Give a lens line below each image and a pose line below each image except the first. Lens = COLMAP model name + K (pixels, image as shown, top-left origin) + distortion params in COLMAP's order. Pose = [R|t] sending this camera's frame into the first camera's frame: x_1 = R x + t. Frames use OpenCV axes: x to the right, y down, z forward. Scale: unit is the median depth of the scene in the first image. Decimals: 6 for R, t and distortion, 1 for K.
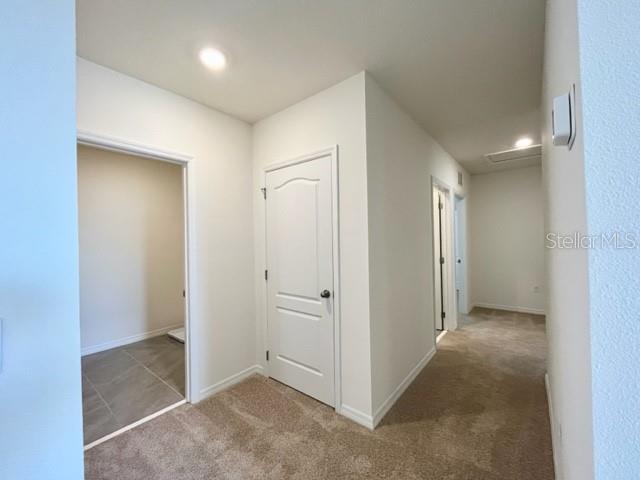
lens RADIAL K [[259.9, 0, 315.9], [0, 259.9, 240.8], [0, 0, 1]] dist [0.000617, 0.000016]
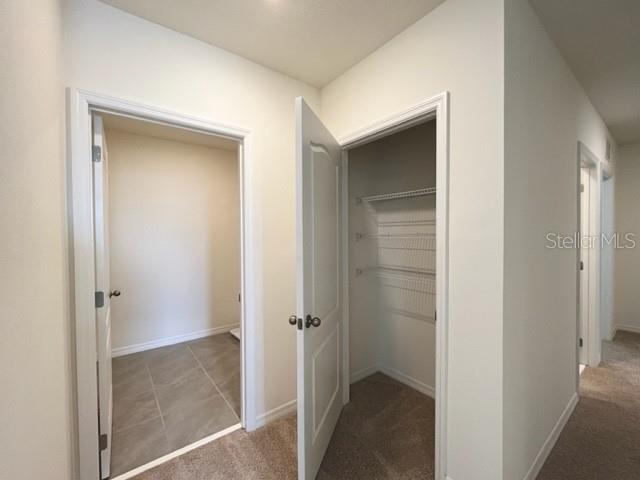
lens RADIAL K [[270.7, 0, 320.0], [0, 270.7, 240.0], [0, 0, 1]] dist [-0.000759, -0.000213]
pose [[0.974497, 0.015573, -0.223858, -0.054507], [-0.010720, 0.999681, 0.022878, -0.003900], [0.224142, -0.019895, 0.974353, 0.180839]]
